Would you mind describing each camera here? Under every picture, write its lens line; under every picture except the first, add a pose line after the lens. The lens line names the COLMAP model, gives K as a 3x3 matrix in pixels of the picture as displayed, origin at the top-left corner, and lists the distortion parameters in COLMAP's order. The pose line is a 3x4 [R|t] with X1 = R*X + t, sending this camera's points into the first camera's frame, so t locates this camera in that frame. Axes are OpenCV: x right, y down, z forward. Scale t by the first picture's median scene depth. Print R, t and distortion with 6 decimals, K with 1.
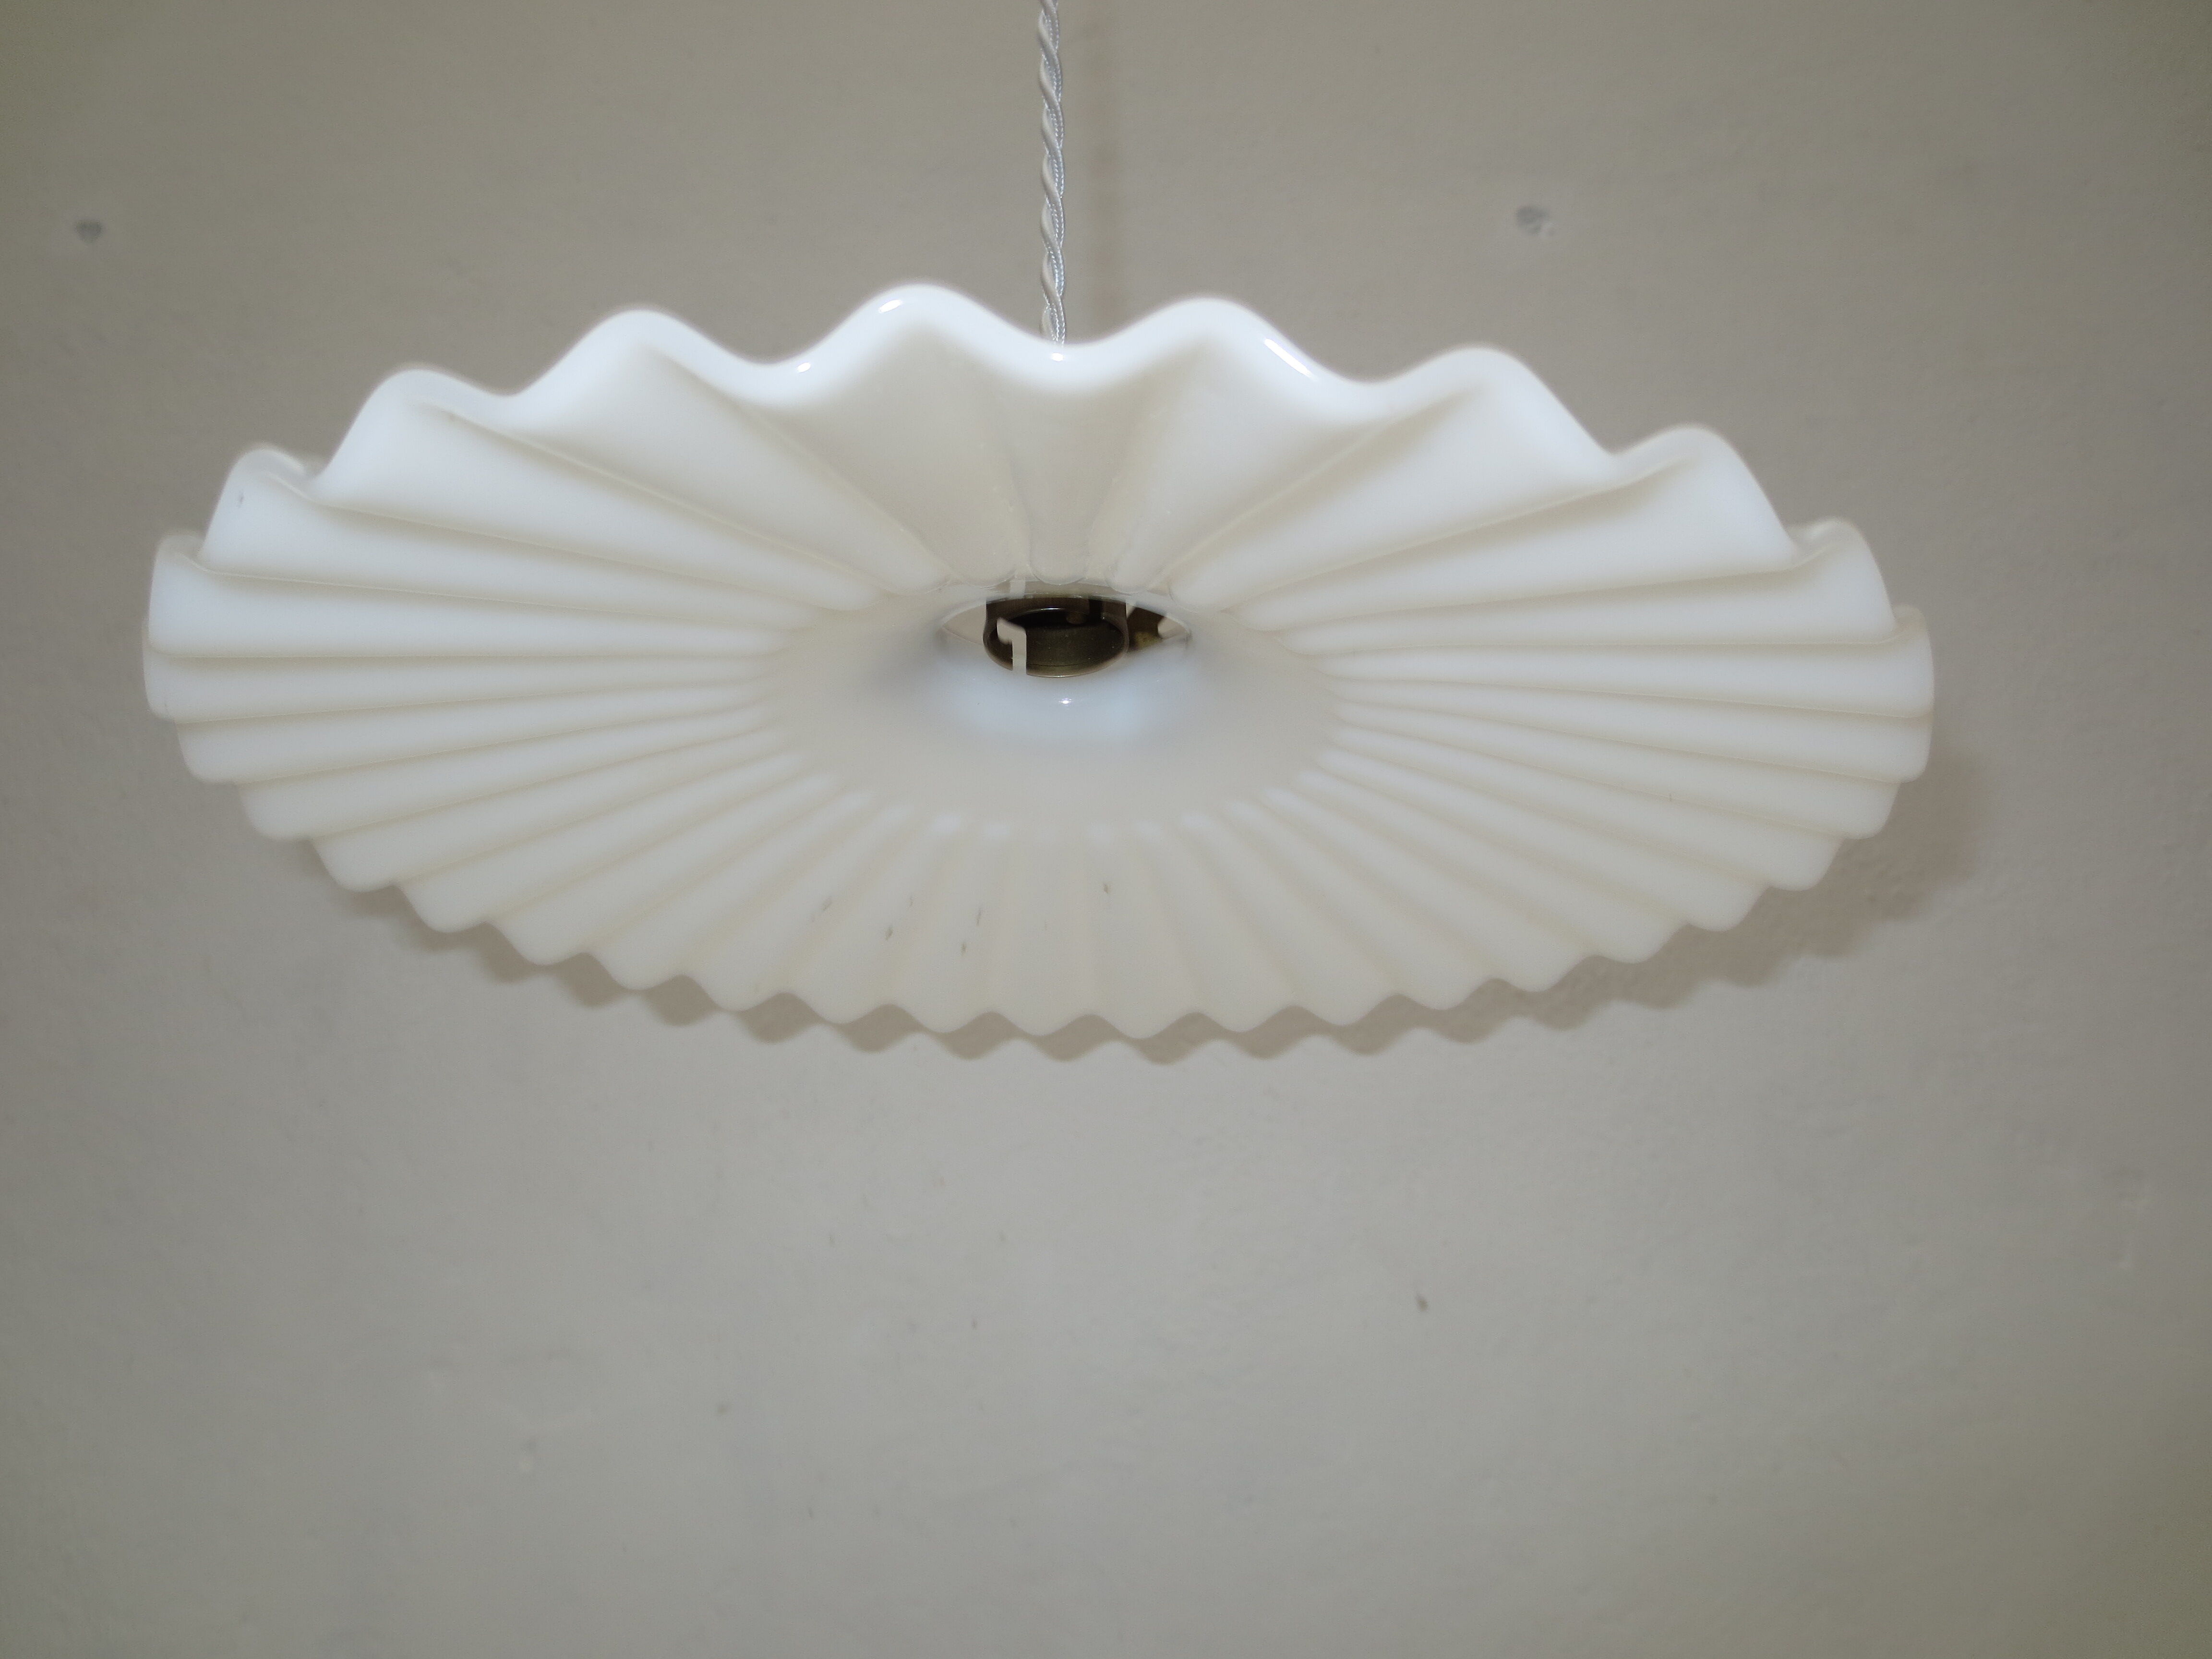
lens RADIAL K [[1566.7, 0, 1084.7], [0, 1566.7, 824.7], [0, 0, 1]] dist [-0.010781, -0.008558]
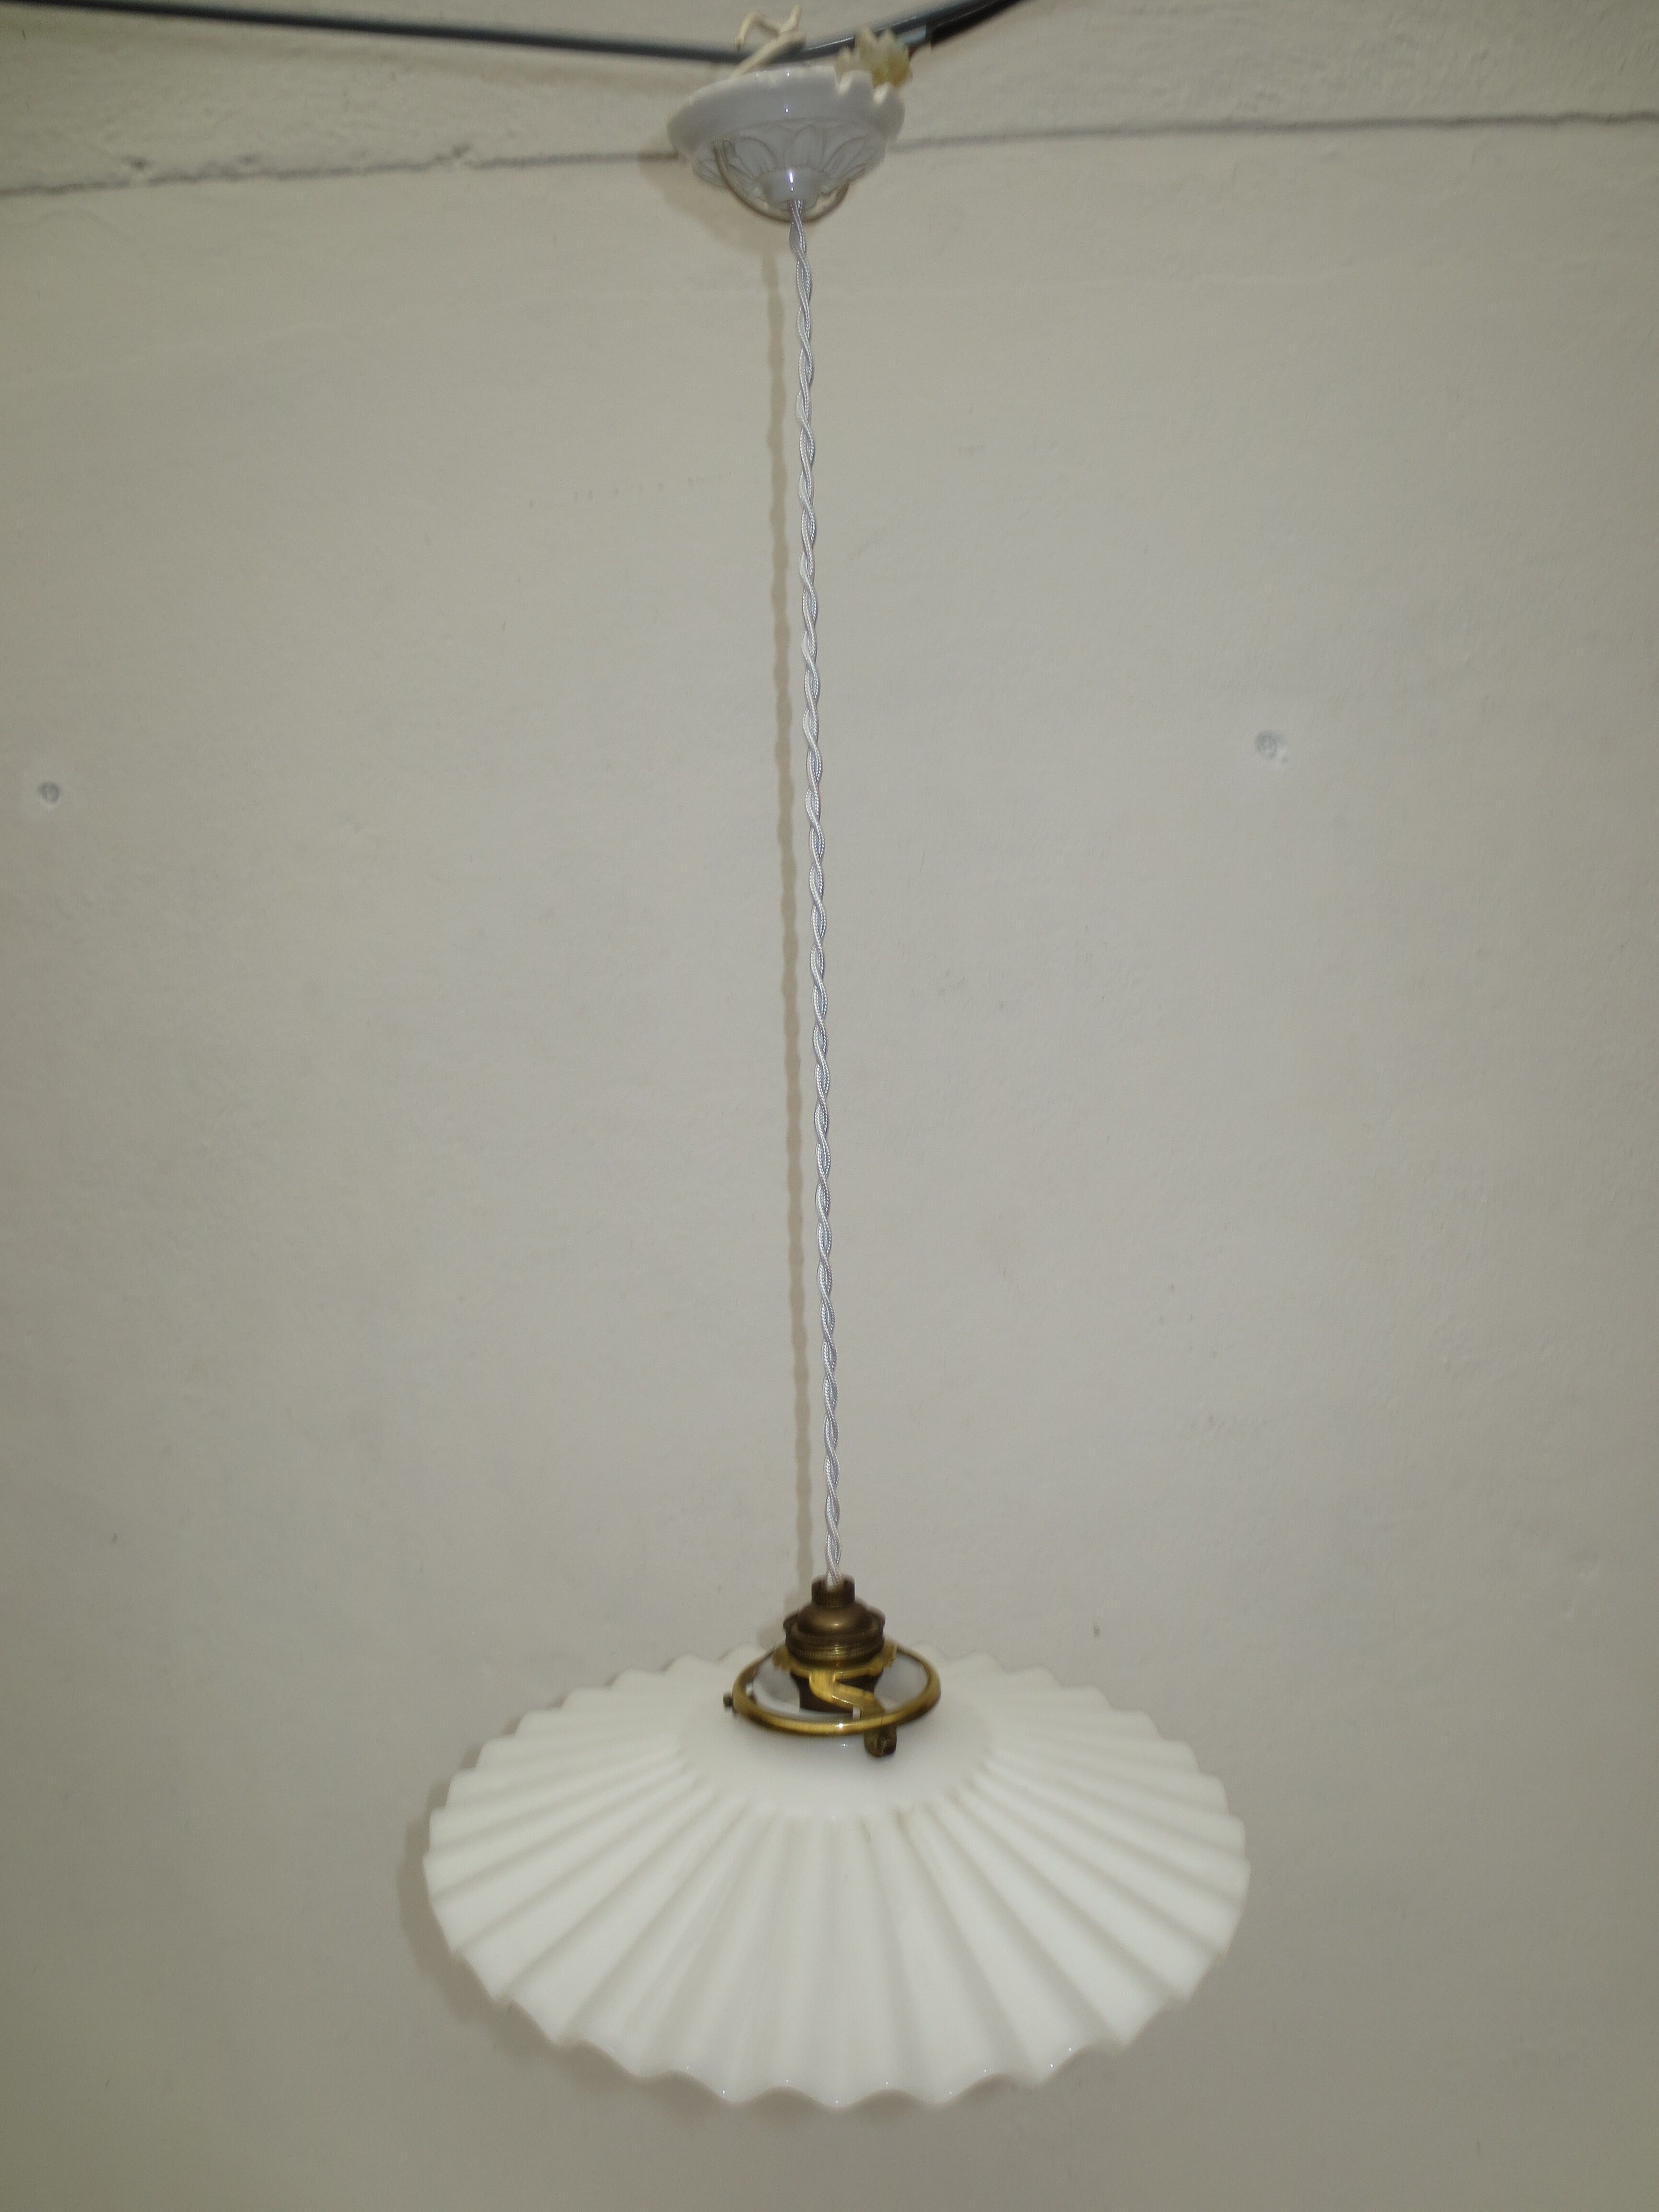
lens RADIAL K [[1566.7, 0, 830.9], [0, 1566.7, 1093.0], [0, 0, 1]] dist [-0.010781, -0.008558]
pose [[0.997714, -0.003314, -0.067498, 0.056229], [0.031441, 0.906878, 0.420220, -0.823128], [0.059820, -0.421381, 0.904909, -0.198388]]
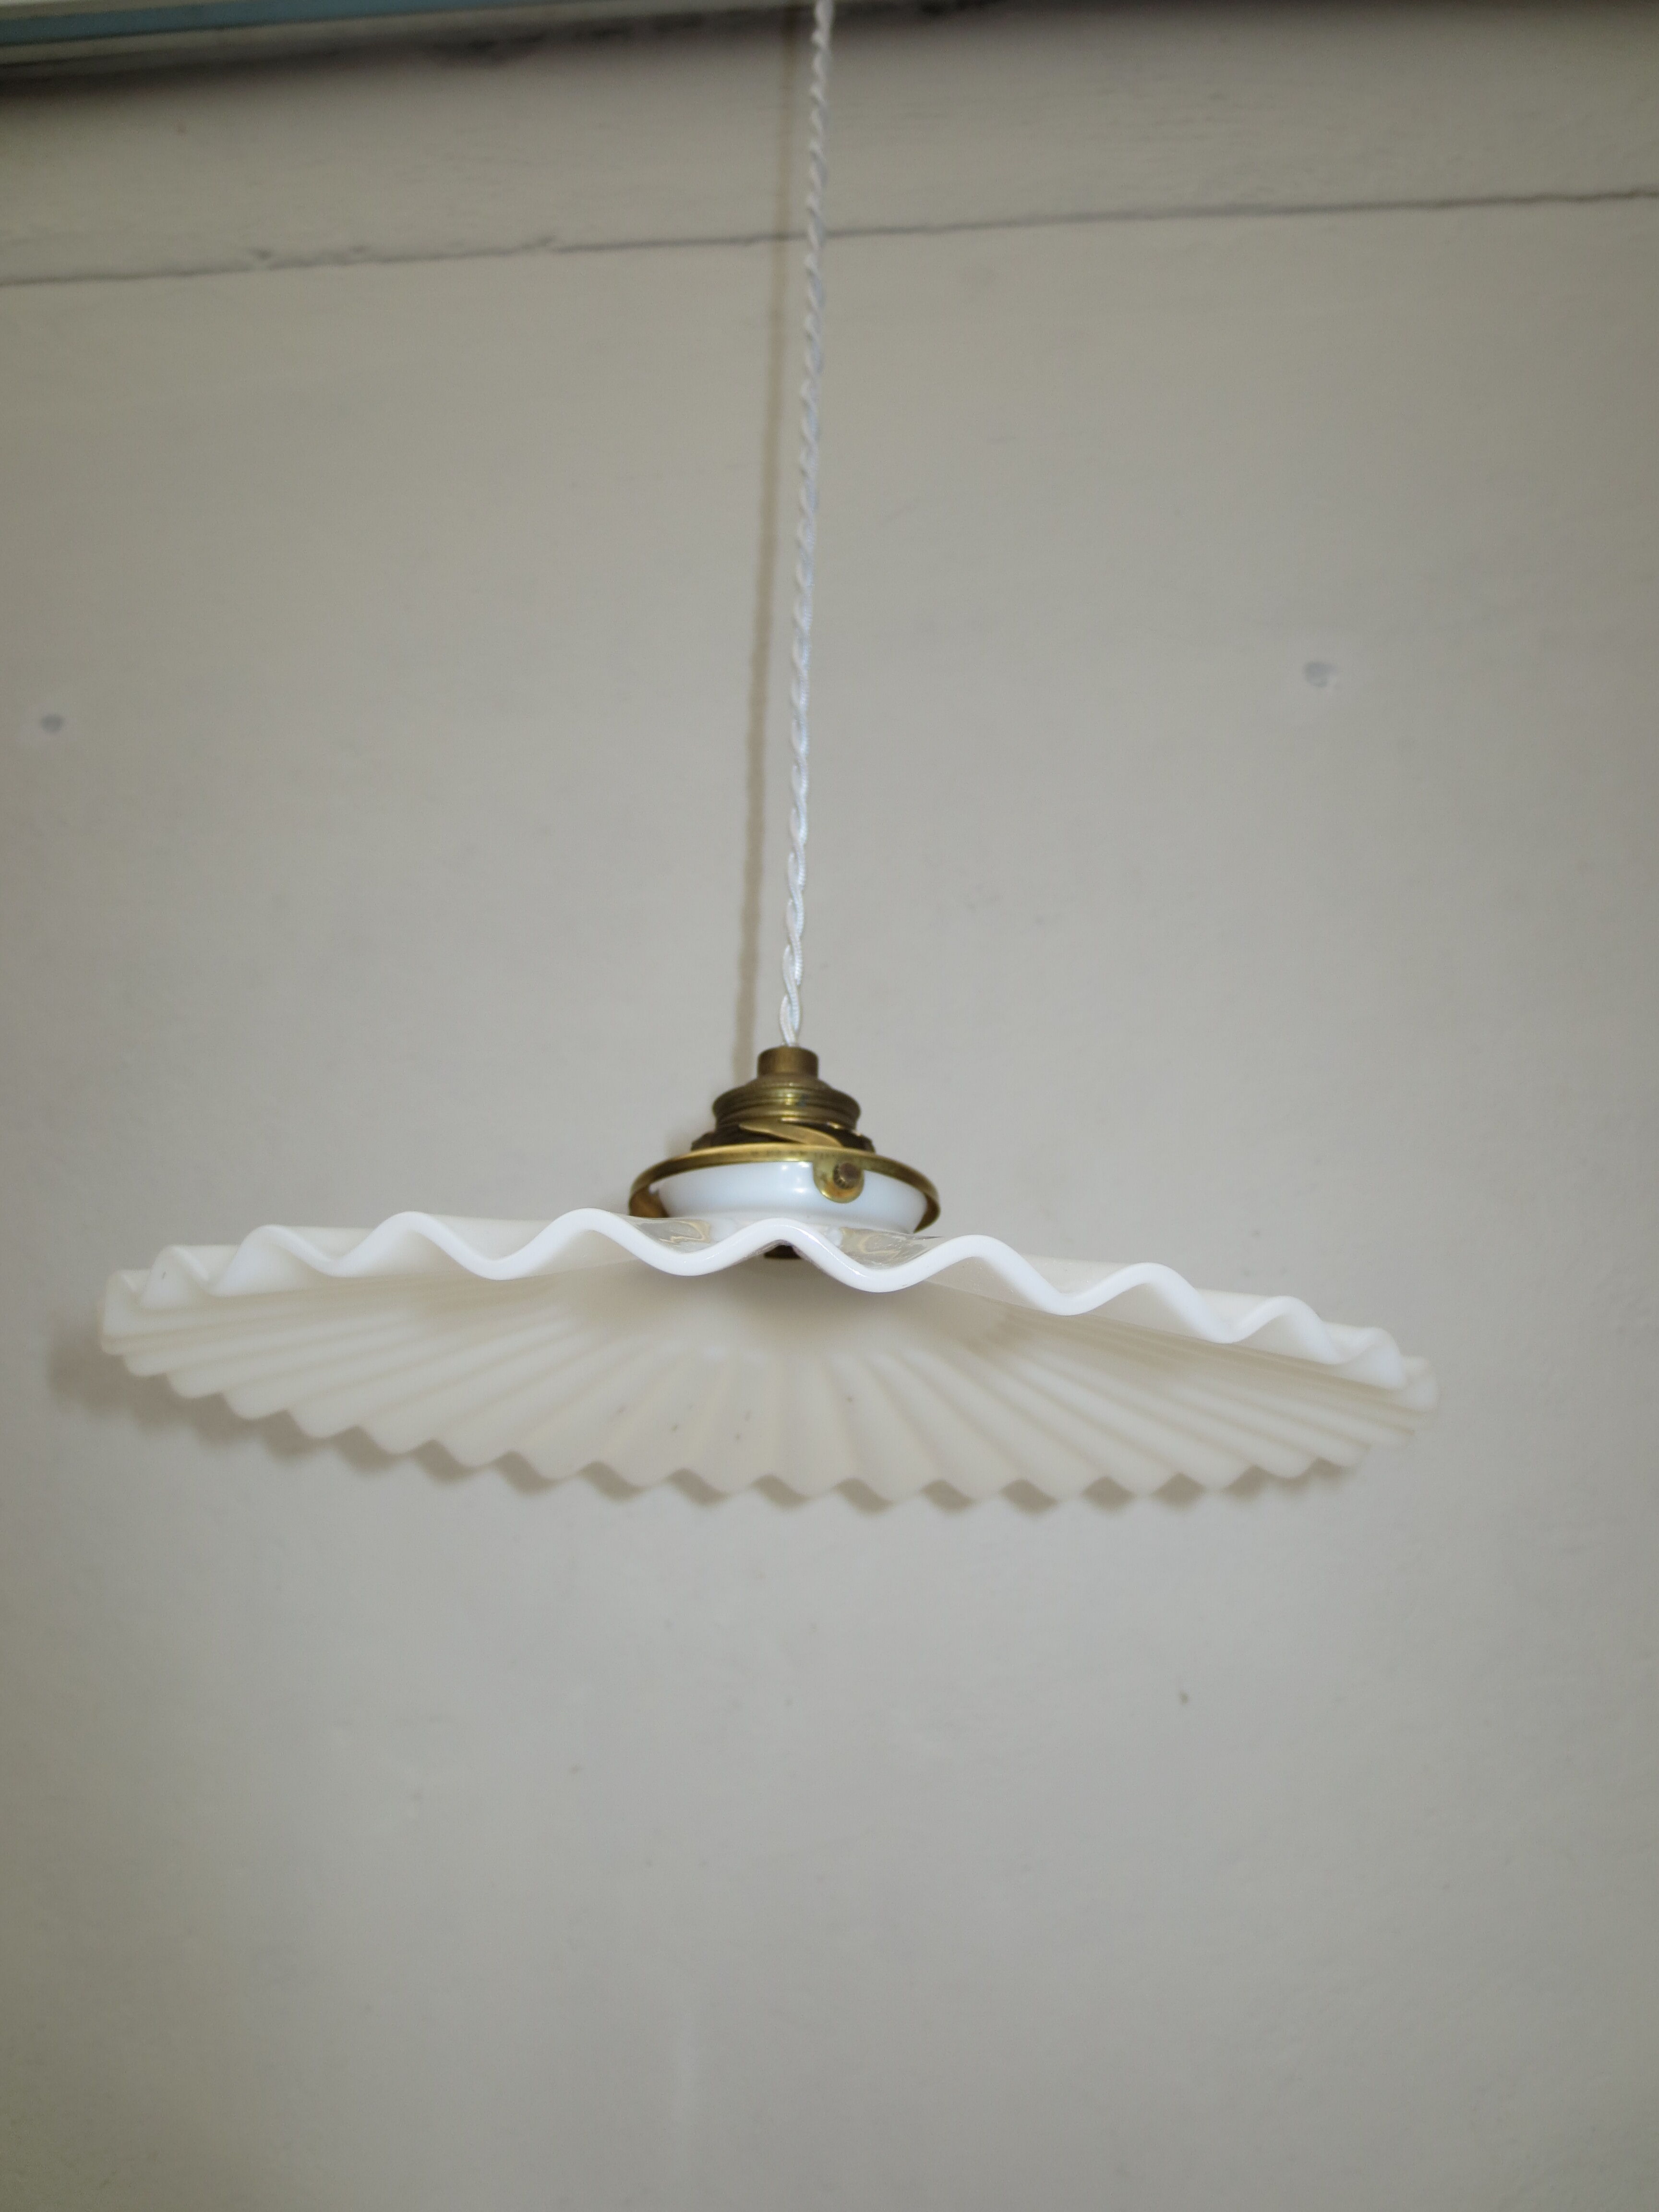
lens RADIAL K [[1566.7, 0, 831.4], [0, 1566.7, 1117.4], [0, 0, 1]] dist [-0.010781, -0.008558]
pose [[0.994263, -0.006377, -0.106774, 0.083777], [0.006811, 0.999970, 0.003702, -0.113164], [0.106747, -0.004408, 0.994276, -0.135863]]
